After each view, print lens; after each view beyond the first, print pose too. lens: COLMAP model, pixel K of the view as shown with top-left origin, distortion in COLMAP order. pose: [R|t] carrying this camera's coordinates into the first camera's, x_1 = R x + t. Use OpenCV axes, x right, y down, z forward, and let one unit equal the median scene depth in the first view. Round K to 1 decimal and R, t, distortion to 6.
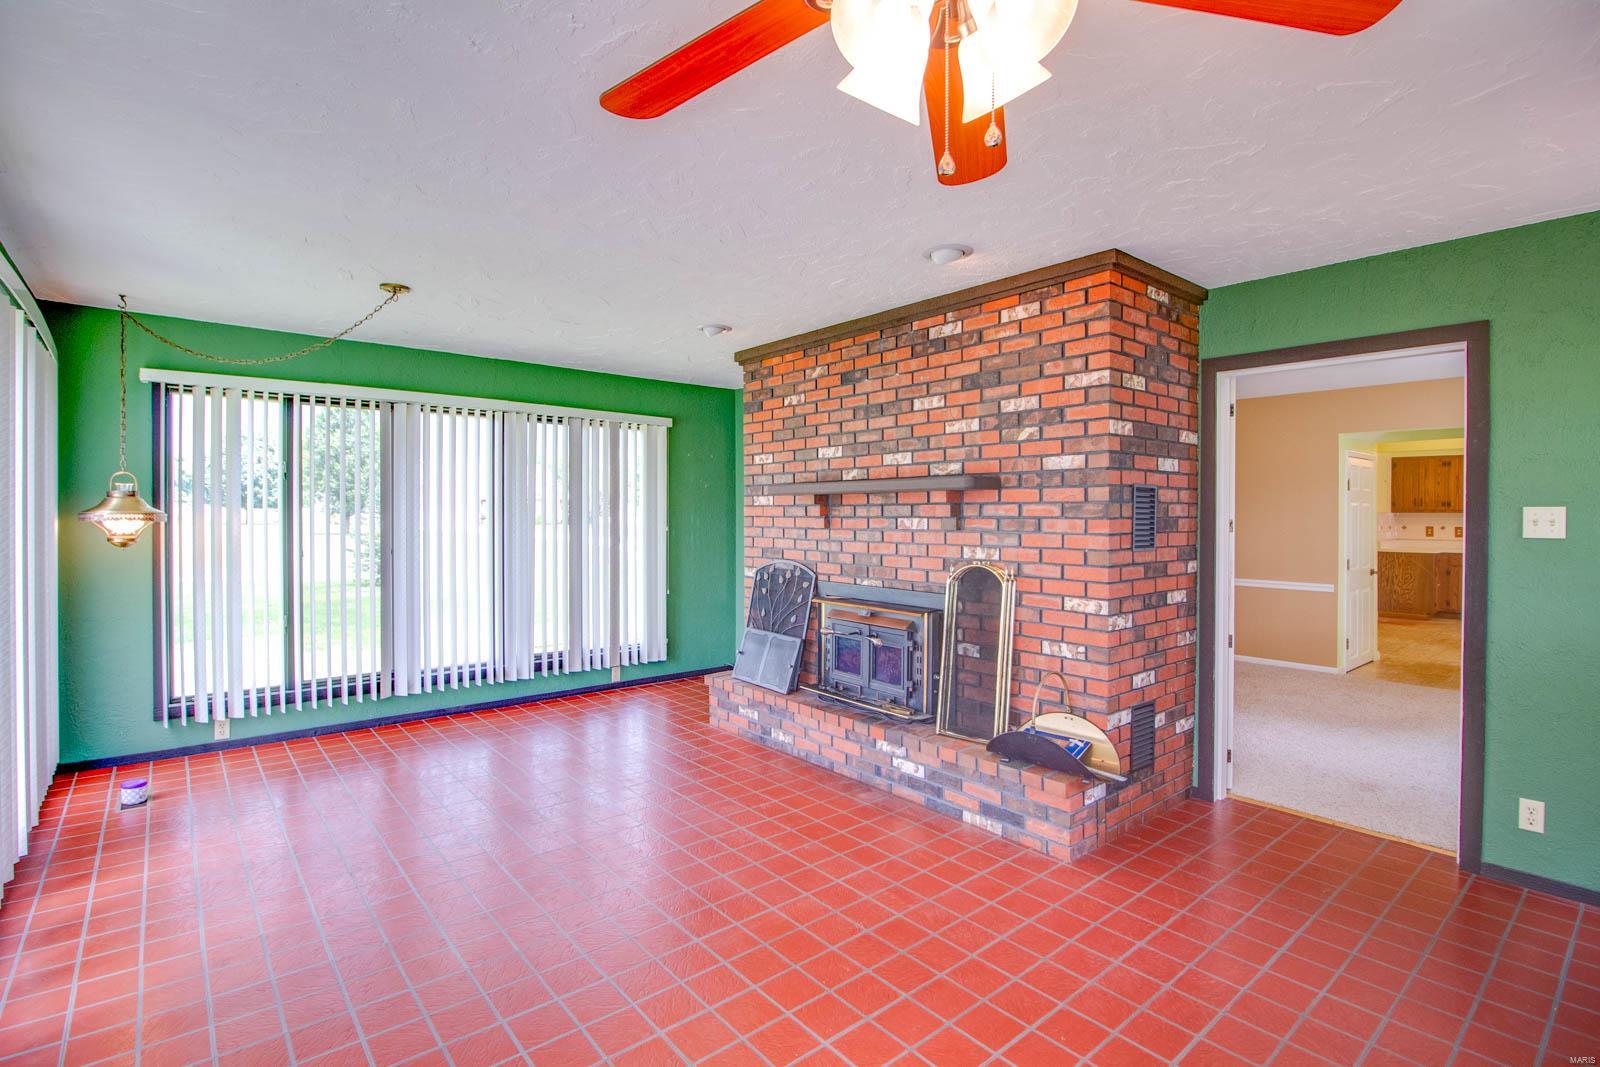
lens RADIAL K [[768.8, 0, 808.3], [0, 768.8, 519.7], [0, 0, 1]] dist [-0.014795, -0.000637]
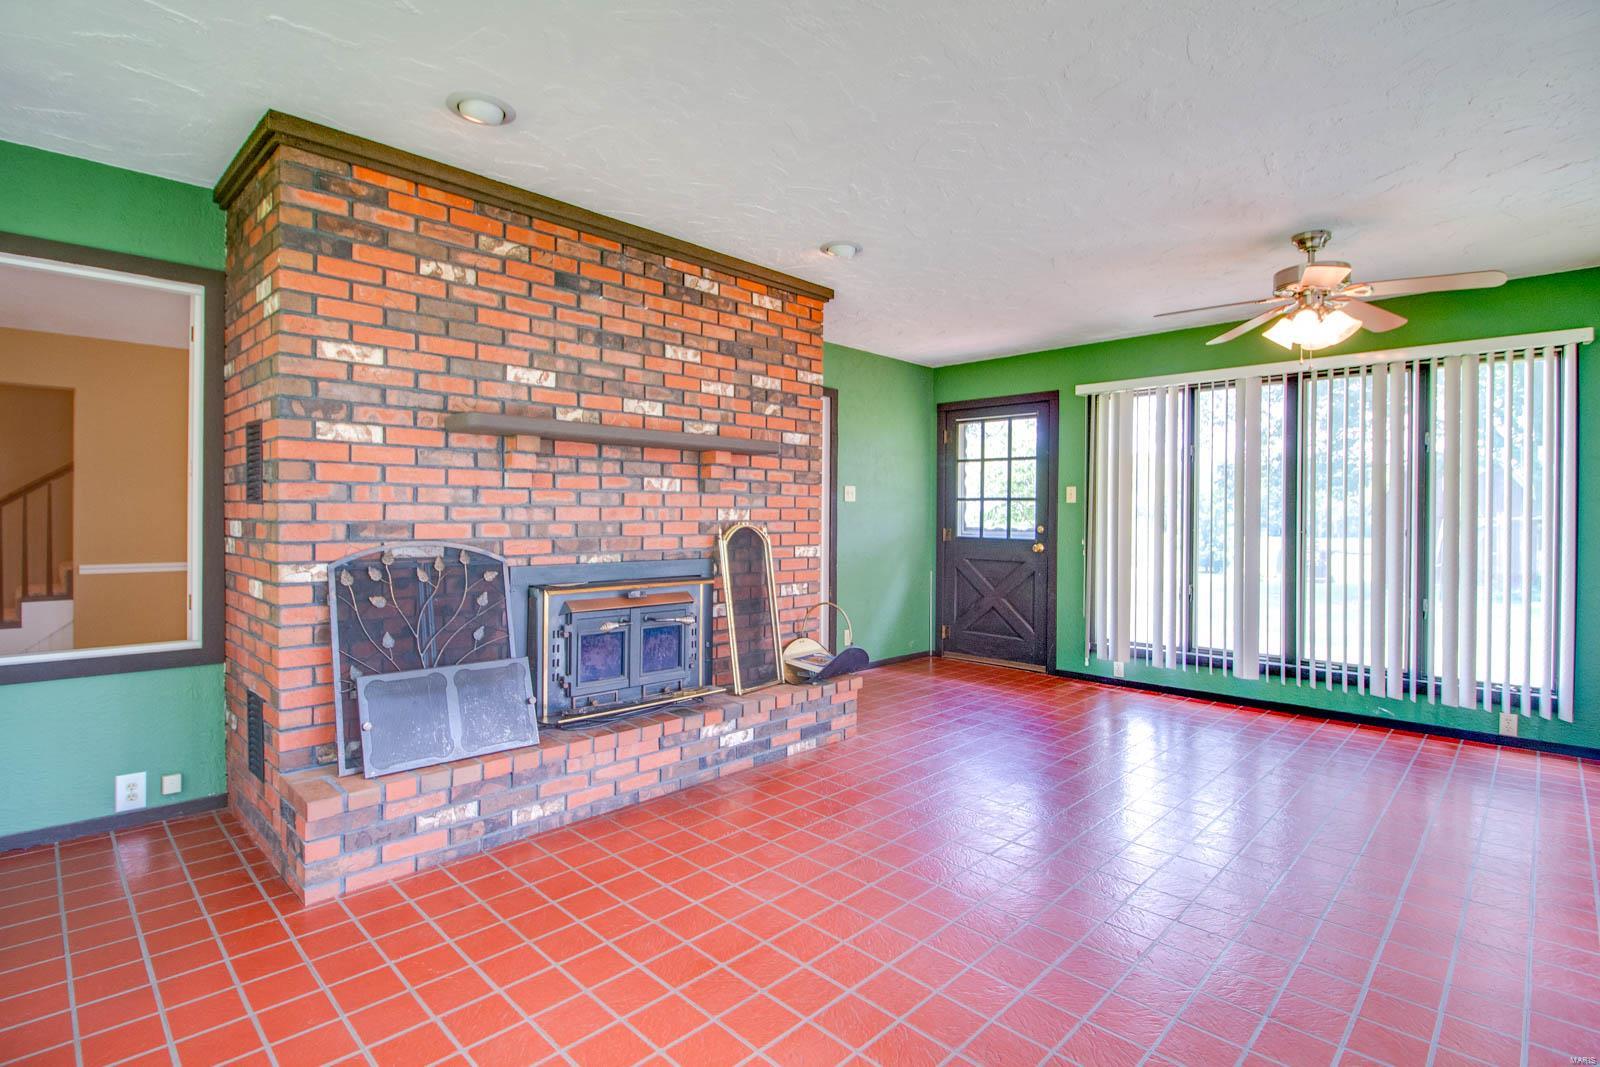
lens RADIAL K [[768.8, 0, 808.3], [0, 768.8, 519.7], [0, 0, 1]] dist [-0.014795, -0.000637]
pose [[-0.108998, -0.008495, 0.994006, -0.774582], [0.002284, 0.999959, 0.008796, 0.038874], [-0.994039, 0.003229, -0.108974, 0.947637]]
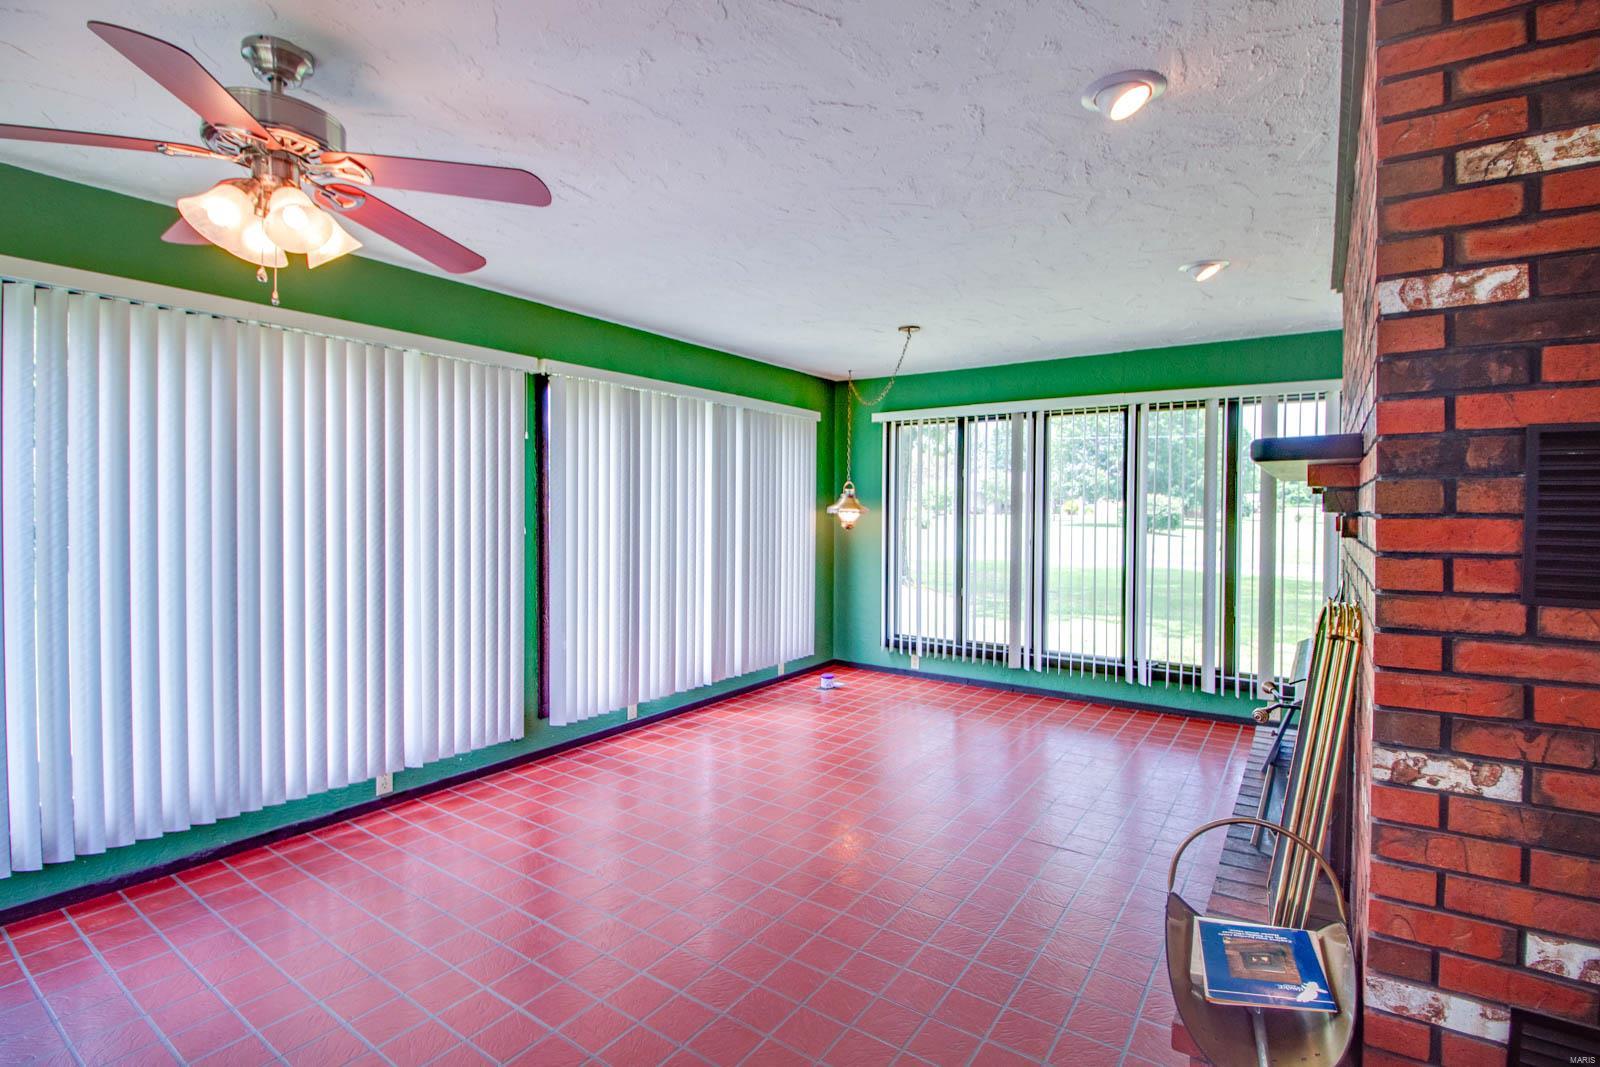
lens RADIAL K [[768.8, 0, 808.3], [0, 768.8, 519.7], [0, 0, 1]] dist [-0.014795, -0.000637]
pose [[0.252134, 0.012358, -0.967613, 0.533455], [-0.010077, 0.999898, 0.010144, -0.000374], [0.967640, 0.007193, 0.252232, 0.432235]]
